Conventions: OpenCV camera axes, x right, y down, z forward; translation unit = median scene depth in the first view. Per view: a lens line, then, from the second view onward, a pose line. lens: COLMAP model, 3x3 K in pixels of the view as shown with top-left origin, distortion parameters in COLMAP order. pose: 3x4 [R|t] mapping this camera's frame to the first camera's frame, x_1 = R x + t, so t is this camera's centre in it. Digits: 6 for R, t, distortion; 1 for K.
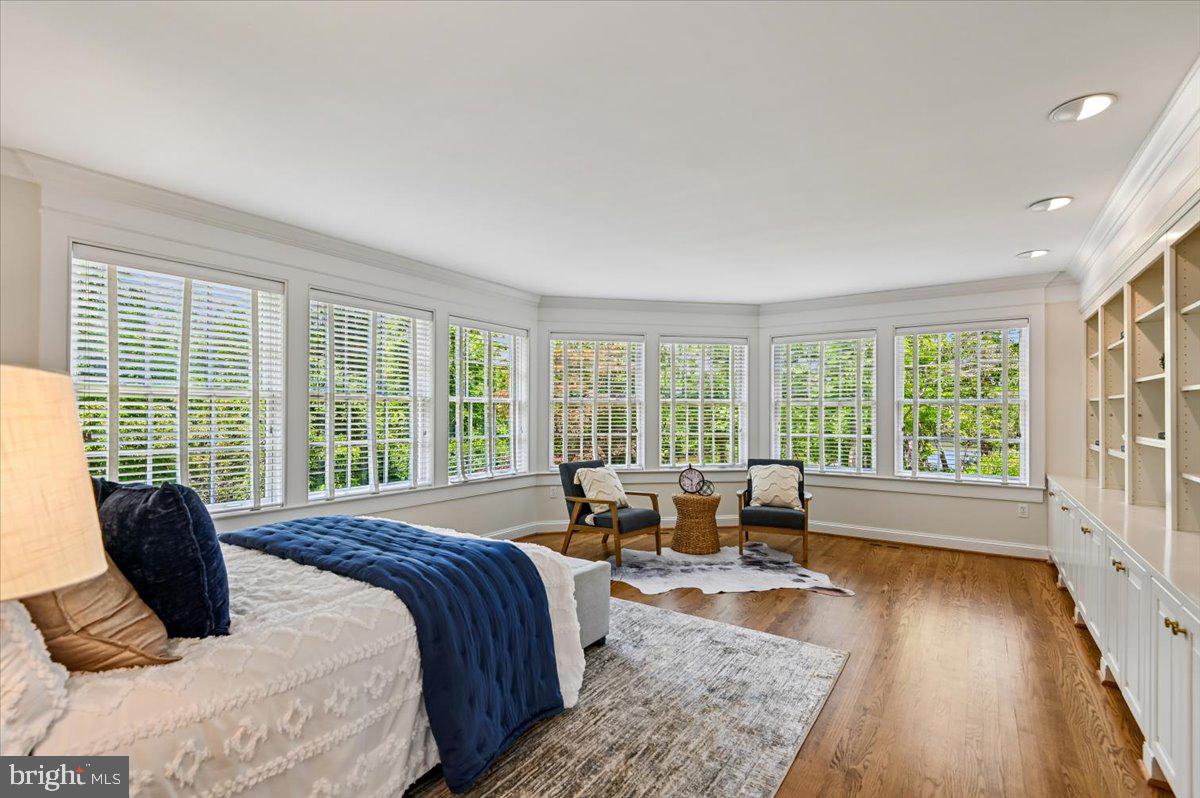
lens RADIAL K [[546.5, 0, 602.7], [0, 546.5, 404.8], [0, 0, 1]] dist [0.019161, -0.000144]
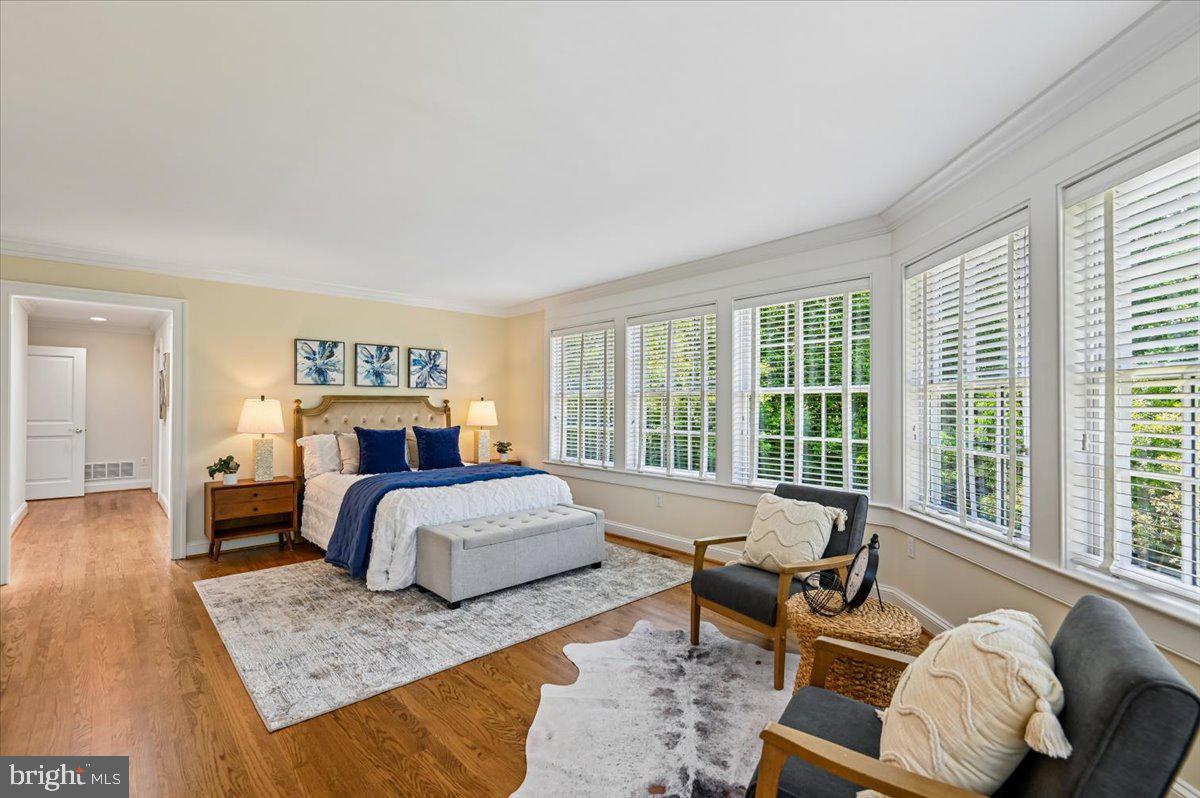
lens RADIAL K [[546.5, 0, 602.7], [0, 546.5, 404.8], [0, 0, 1]] dist [0.019161, -0.000144]
pose [[-0.220270, -0.000815, -0.975439, 0.653561], [0.012635, 0.999913, -0.003689, 0.009343], [0.975357, -0.013137, -0.220241, 0.977319]]
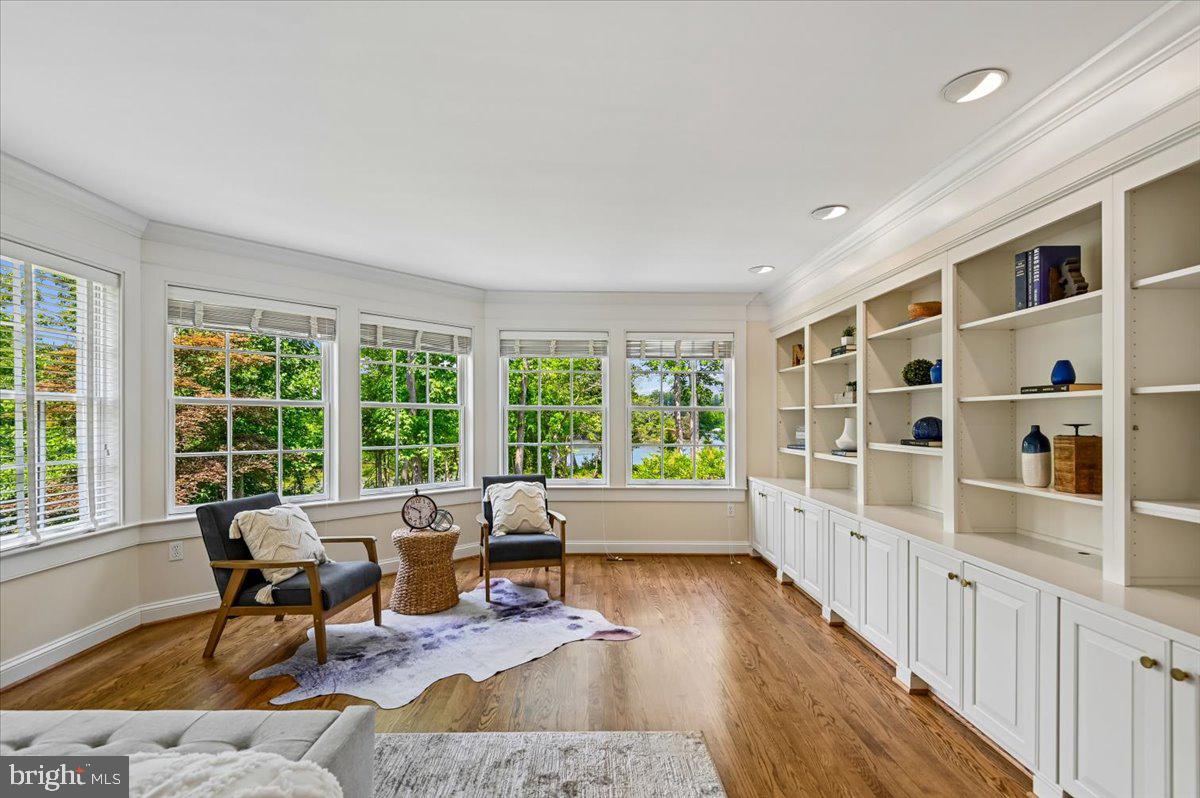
lens RADIAL K [[546.4, 0, 594.4], [0, 546.4, 420.2], [0, 0, 1]] dist [0.038941, -0.024577]
pose [[0.818971, -0.000419, 0.573835, -0.074259], [-0.010580, 0.999819, 0.015829, 0.001043], [-0.573738, -0.019035, 0.818818, 0.282530]]
